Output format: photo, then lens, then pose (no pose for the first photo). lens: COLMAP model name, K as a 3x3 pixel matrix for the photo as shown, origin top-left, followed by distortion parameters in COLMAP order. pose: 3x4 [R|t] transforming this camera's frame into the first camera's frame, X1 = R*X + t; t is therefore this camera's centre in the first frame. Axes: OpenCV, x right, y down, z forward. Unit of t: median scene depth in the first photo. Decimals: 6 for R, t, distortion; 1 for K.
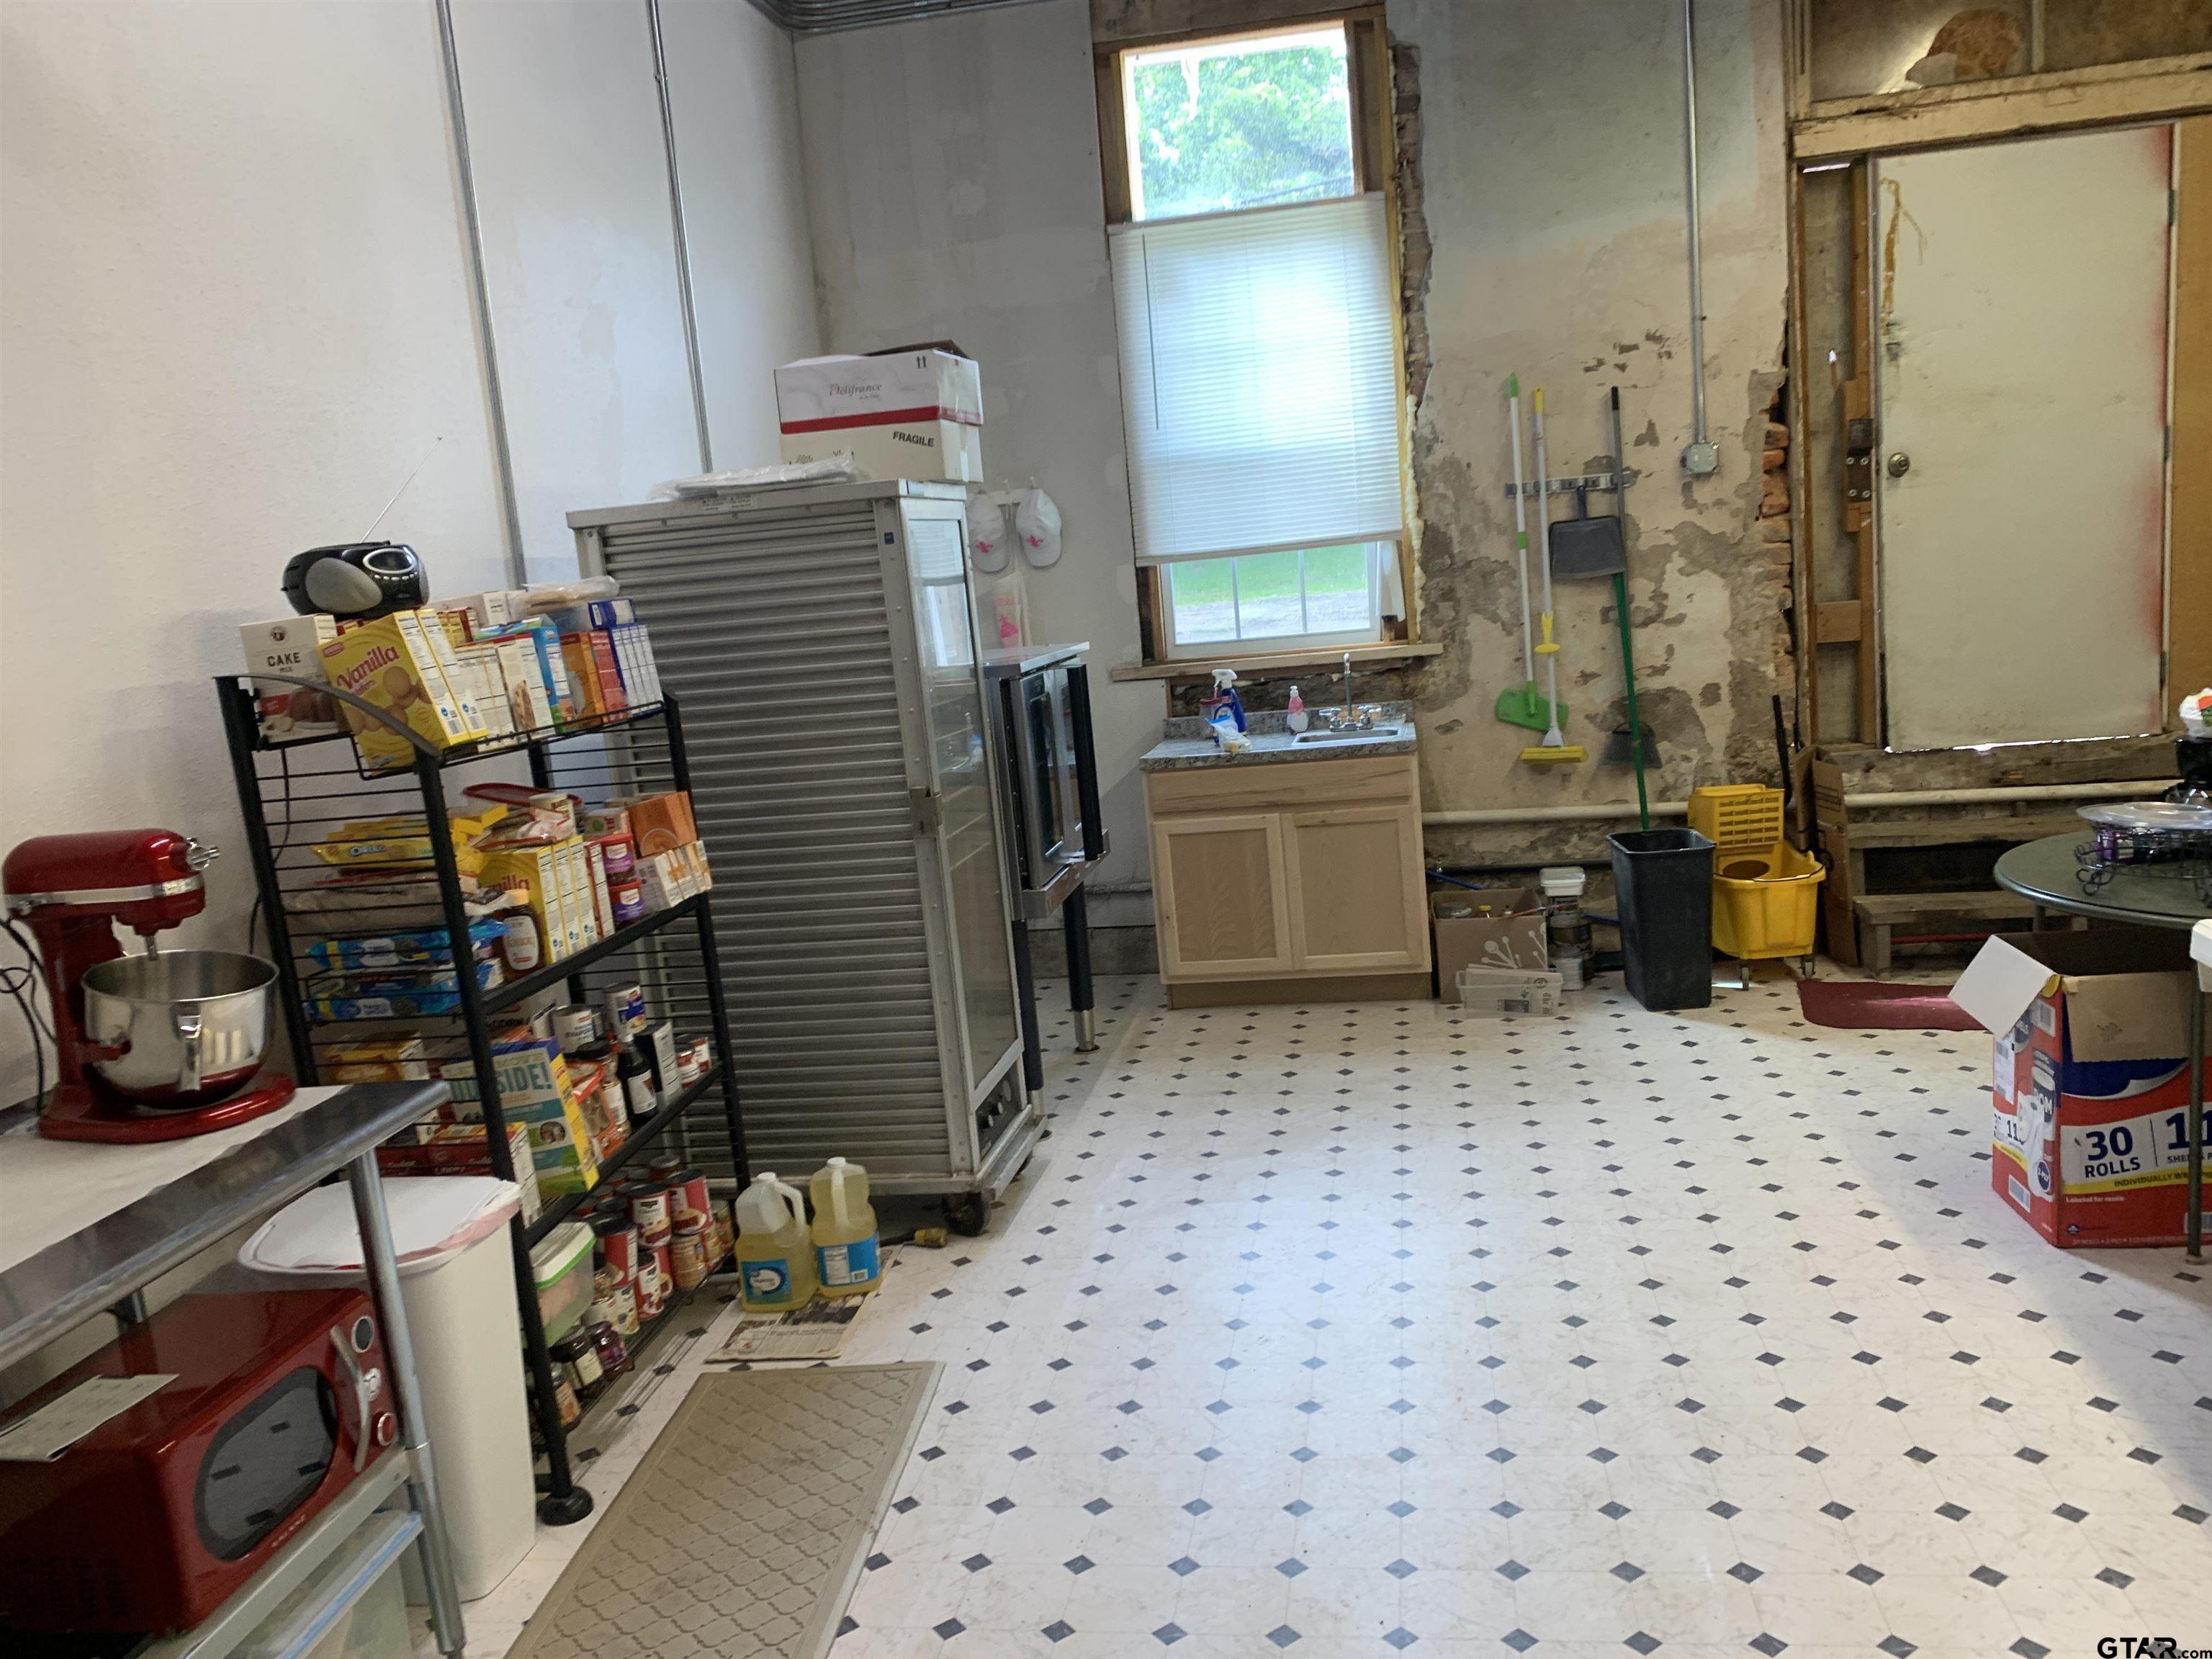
lens RADIAL K [[1688.4, 0, 1143.1], [0, 1688.4, 846.1], [0, 0, 1]] dist [0.026445, -0.030069]
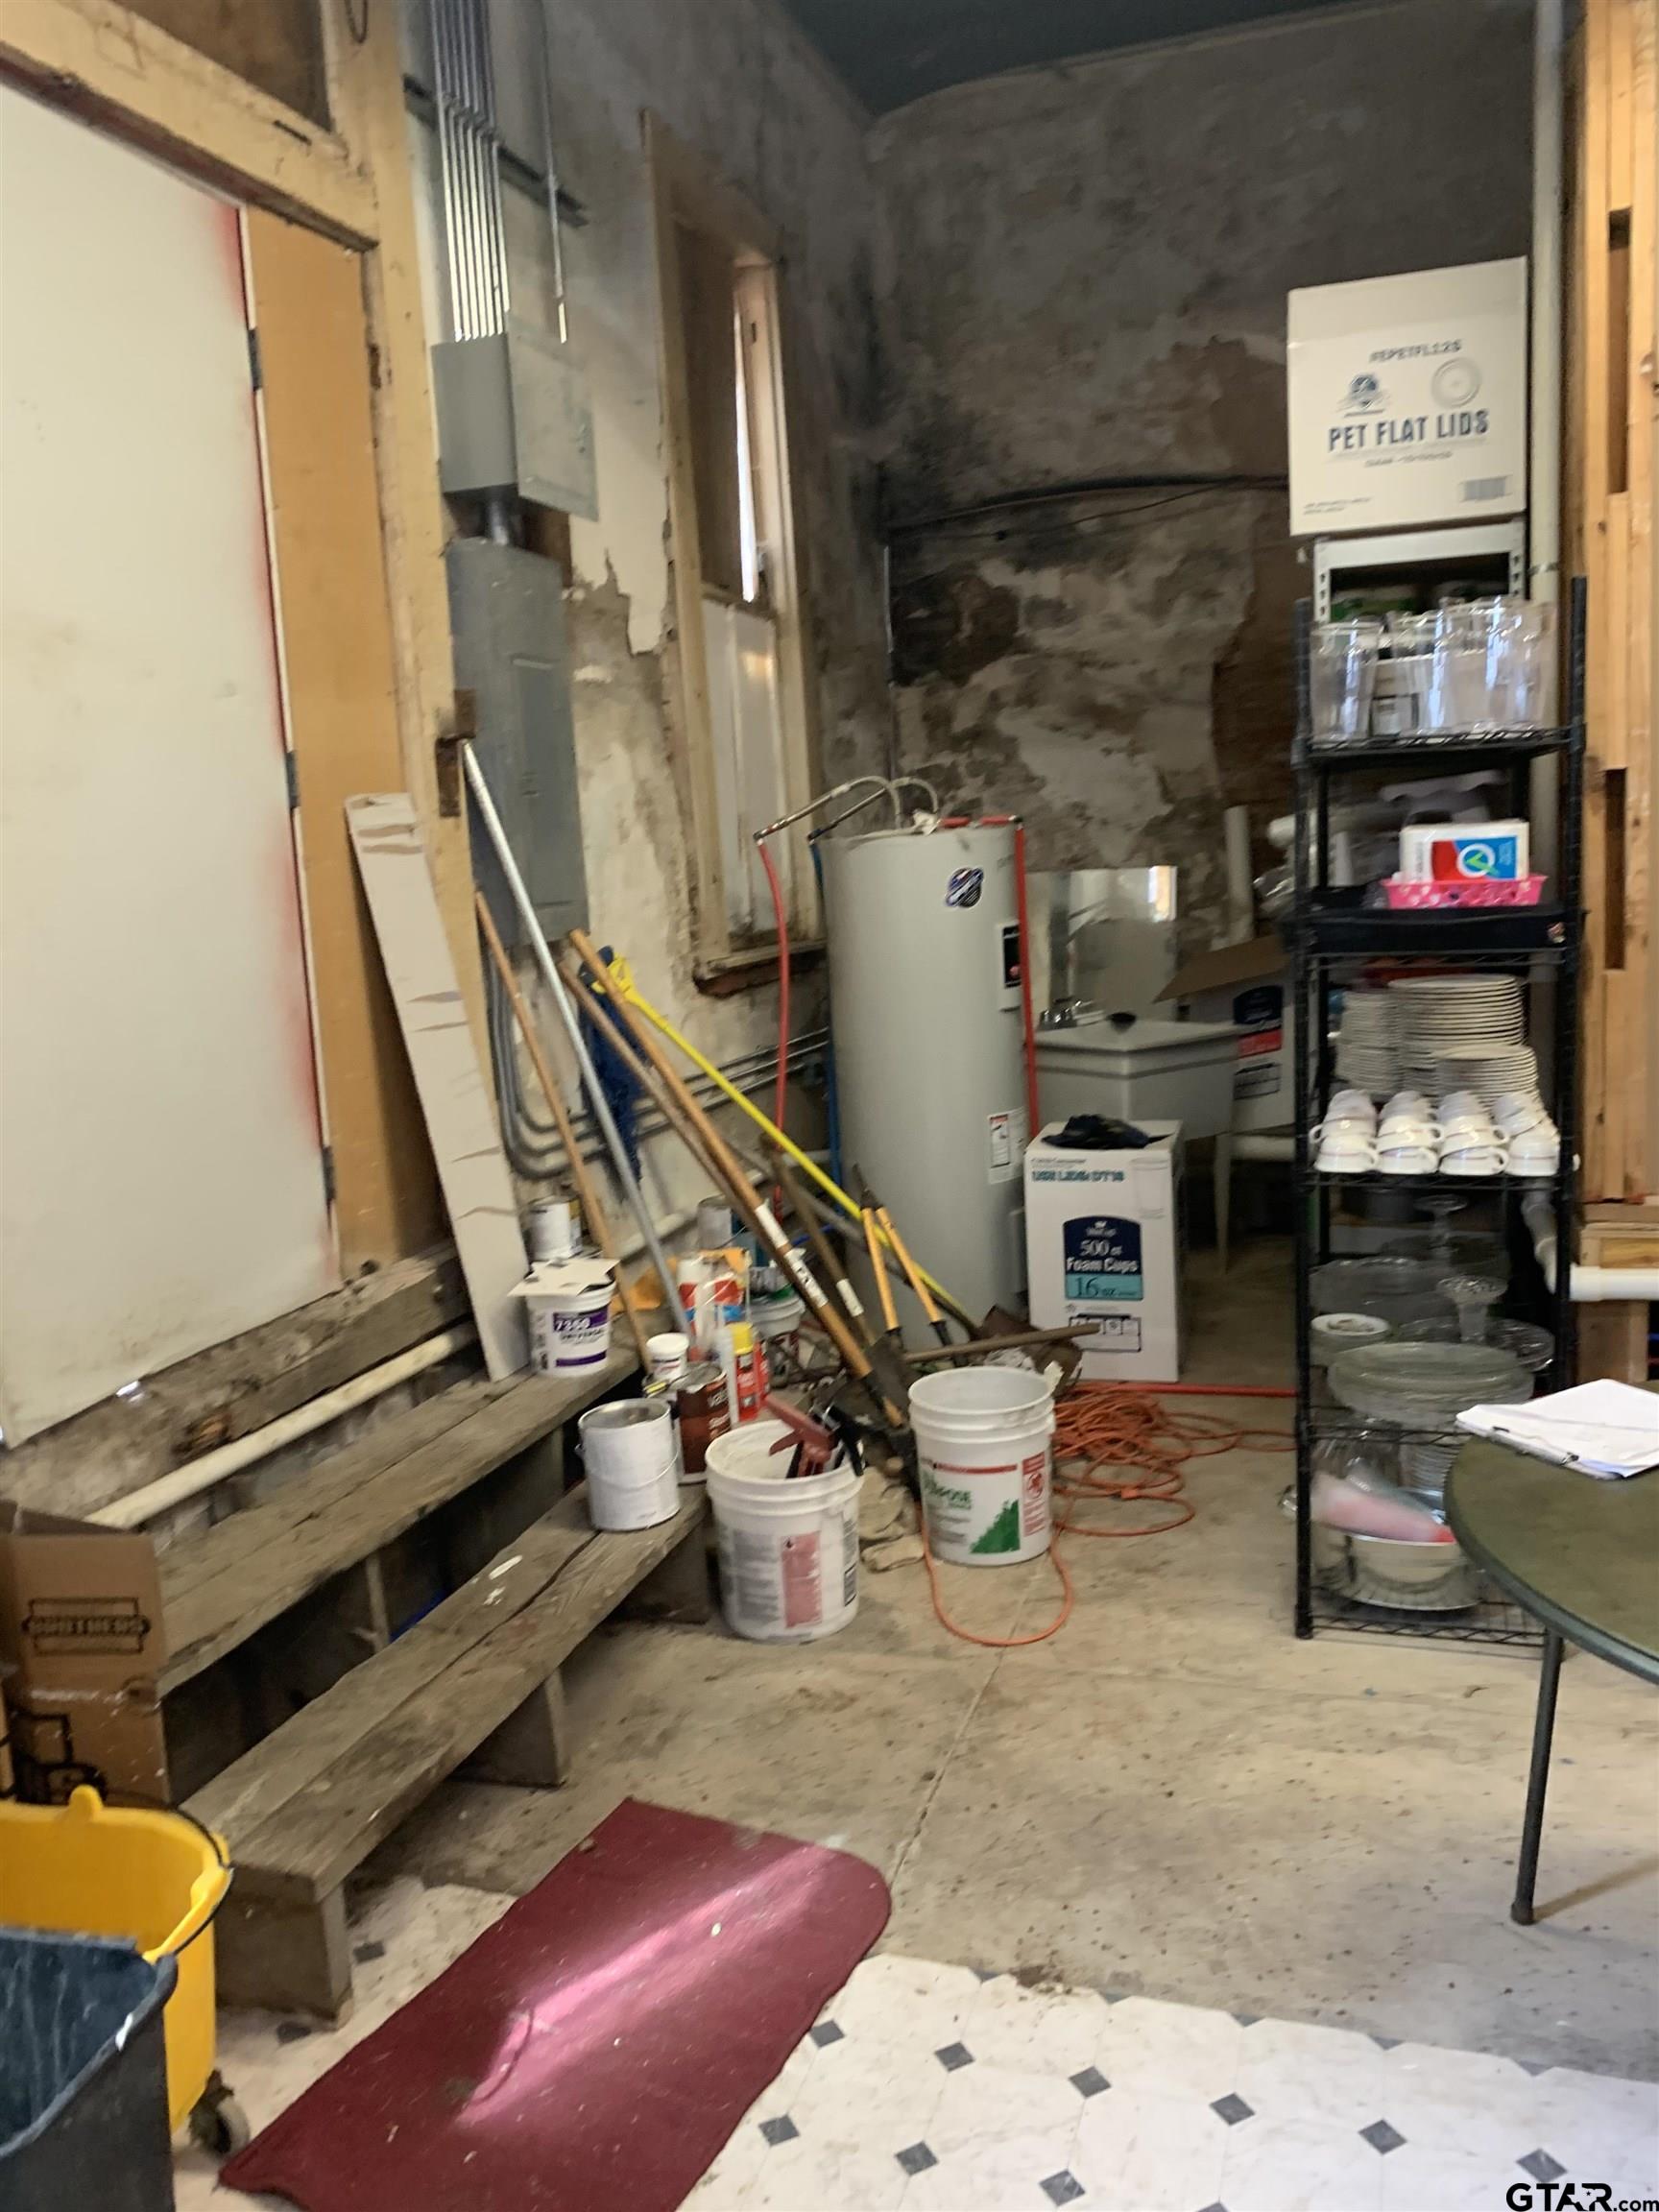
lens RADIAL K [[1688.4, 0, 841.5], [0, 1688.4, 1090.8], [0, 0, 1]] dist [0.026445, -0.030069]
pose [[0.155654, -0.067996, 0.985469, 0.071076], [0.198194, 0.979491, 0.036279, -0.119330], [-0.967725, 0.189667, 0.165938, 0.734111]]
